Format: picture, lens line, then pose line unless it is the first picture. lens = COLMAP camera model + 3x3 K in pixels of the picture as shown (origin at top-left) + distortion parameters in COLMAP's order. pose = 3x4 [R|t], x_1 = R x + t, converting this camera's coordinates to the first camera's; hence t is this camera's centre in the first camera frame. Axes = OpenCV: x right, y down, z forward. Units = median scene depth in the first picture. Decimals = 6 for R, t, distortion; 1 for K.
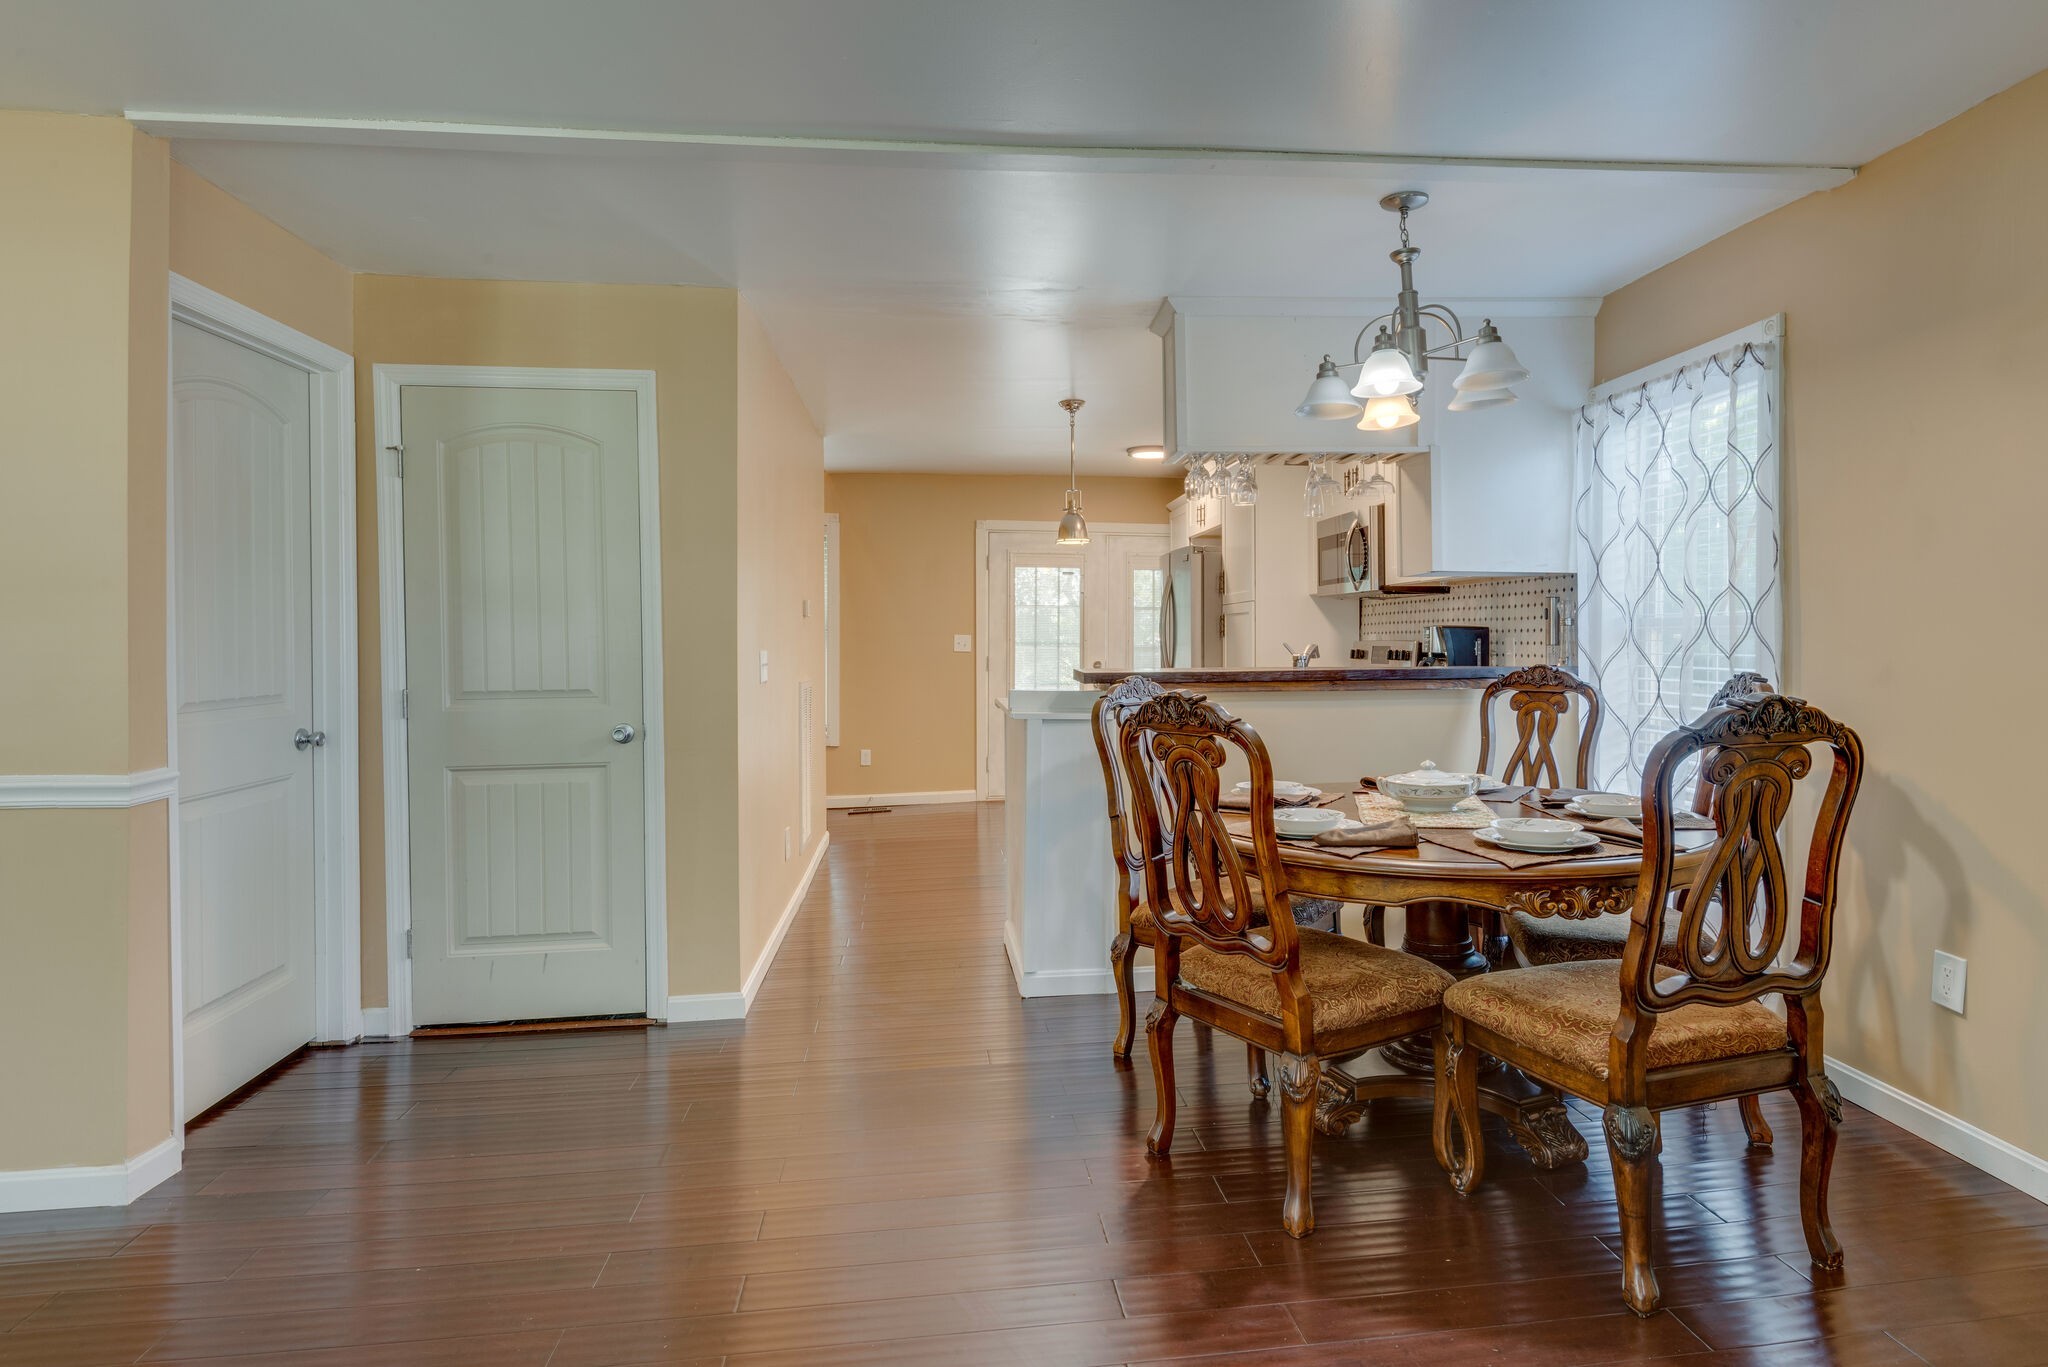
lens RADIAL K [[1118.8, 0, 1026.5], [0, 1118.8, 642.9], [0, 0, 1]] dist [-0.000403, 0.000147]
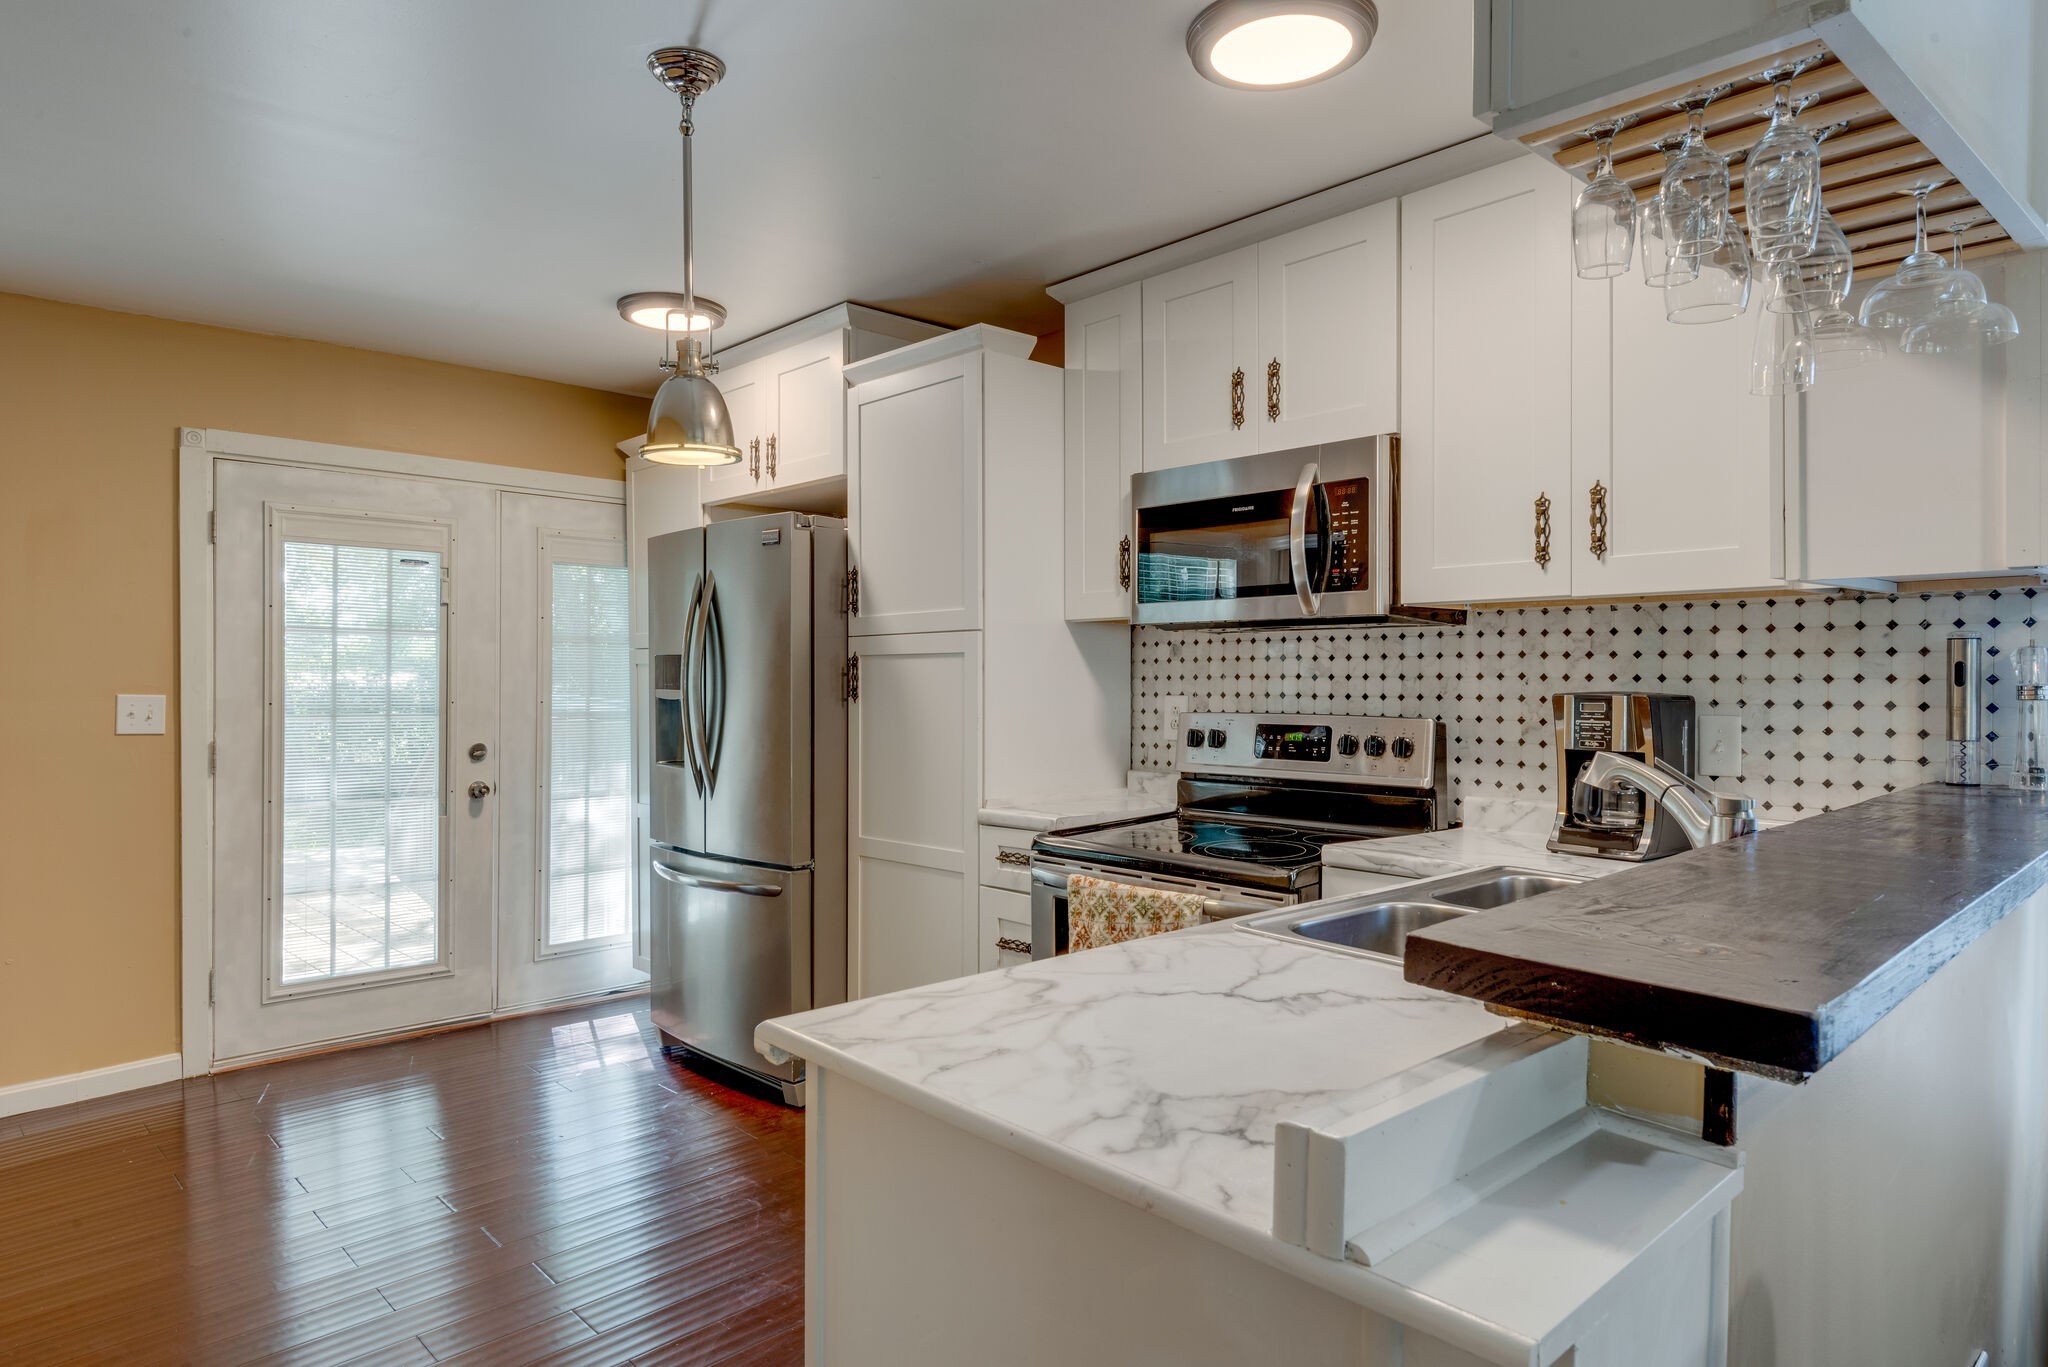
lens RADIAL K [[1247.7, 0, 1024.0], [0, 1247.7, 683.5], [0, 0, 1]] dist [0.034469, 0.000378]
pose [[0.798209, -0.003419, 0.602371, -0.093037], [0.001368, 0.999992, 0.003863, -0.014293], [-0.602379, -0.002260, 0.798207, 0.484828]]
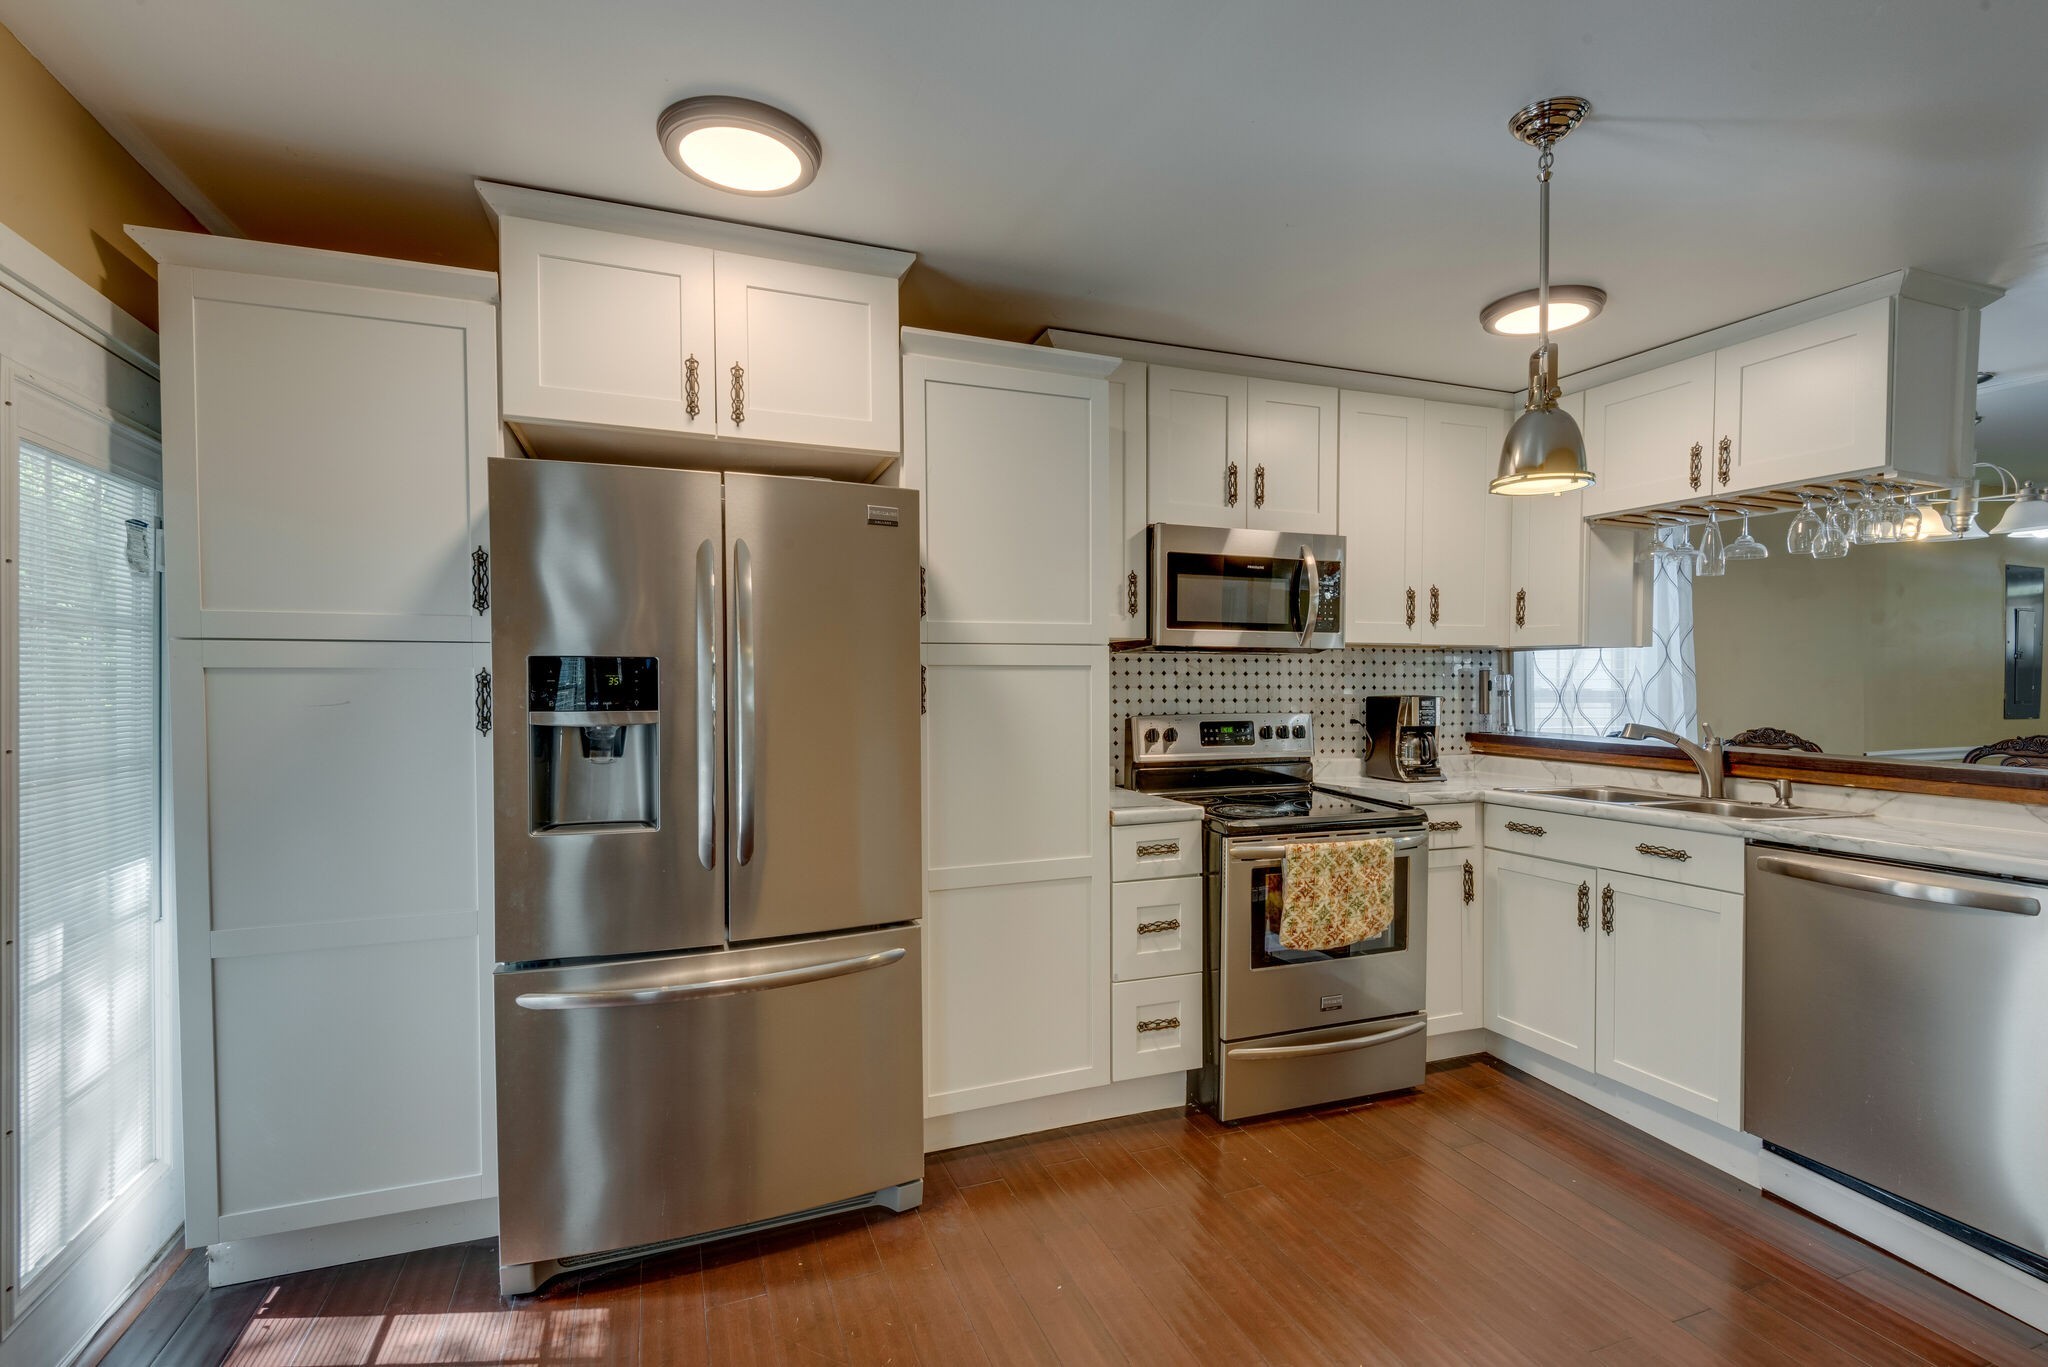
lens RADIAL K [[937.3, 0, 1024.0], [0, 937.3, 683.5], [0, 0, 1]] dist [-0.000141, 0.000045]
pose [[-0.267958, -0.001279, 0.963430, -0.179057], [0.001796, 0.999997, 0.001827, -0.017825], [-0.963429, 0.002220, -0.267955, 1.016896]]
